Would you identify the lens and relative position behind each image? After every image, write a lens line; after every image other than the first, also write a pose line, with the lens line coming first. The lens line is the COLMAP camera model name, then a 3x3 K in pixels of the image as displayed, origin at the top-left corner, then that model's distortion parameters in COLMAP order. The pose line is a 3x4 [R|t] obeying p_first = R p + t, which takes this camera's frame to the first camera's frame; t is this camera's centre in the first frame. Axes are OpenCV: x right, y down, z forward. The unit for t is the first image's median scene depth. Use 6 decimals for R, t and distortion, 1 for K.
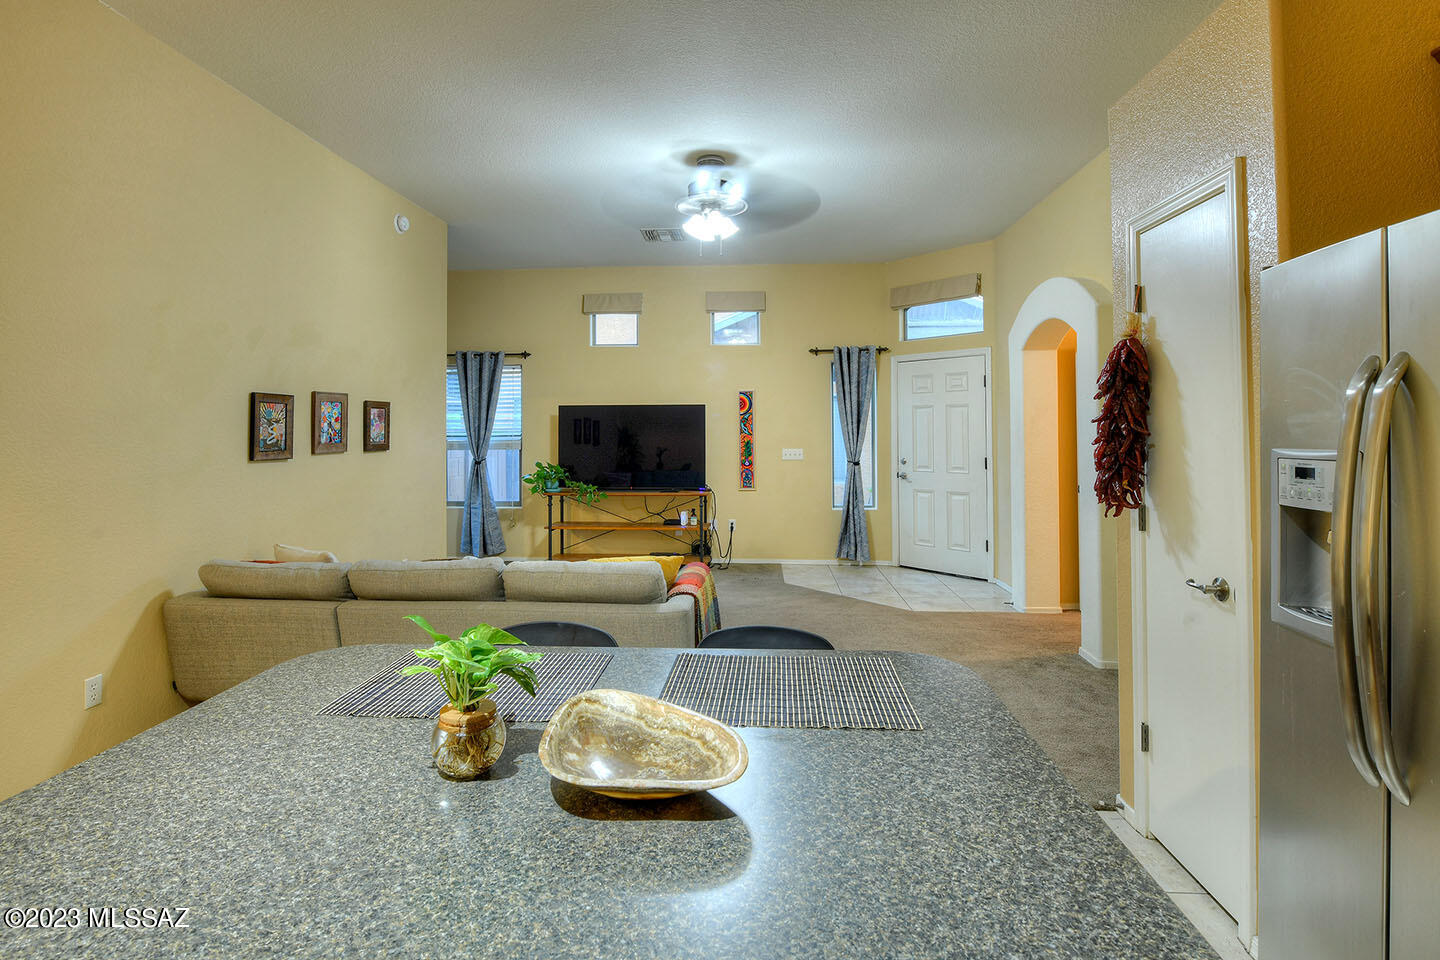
lens RADIAL K [[673.0, 0, 722.0], [0, 673.0, 416.5], [0, 0, 1]] dist [-0.010052, -0.000571]
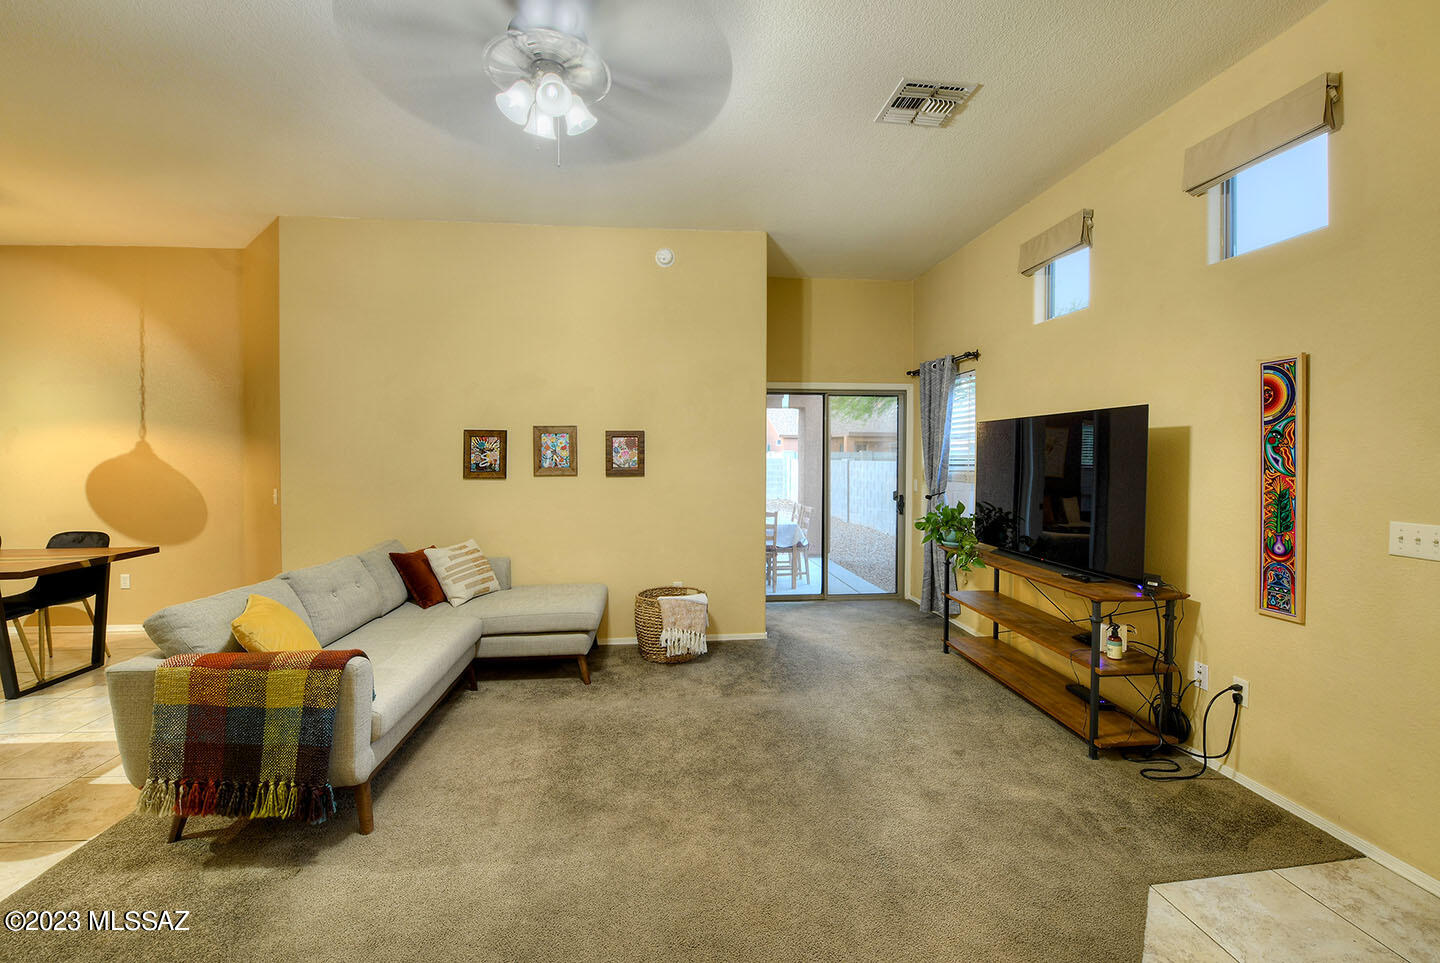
lens RADIAL K [[605.4, 0, 720.0], [0, 605.4, 481.5], [0, 0, 1]] dist [-0.041427, -0.000219]
pose [[0.167309, 0.043923, -0.984926, 0.313074], [0.015744, 0.998761, 0.047214, 0.010328], [0.985779, -0.023406, 0.166410, 0.630605]]
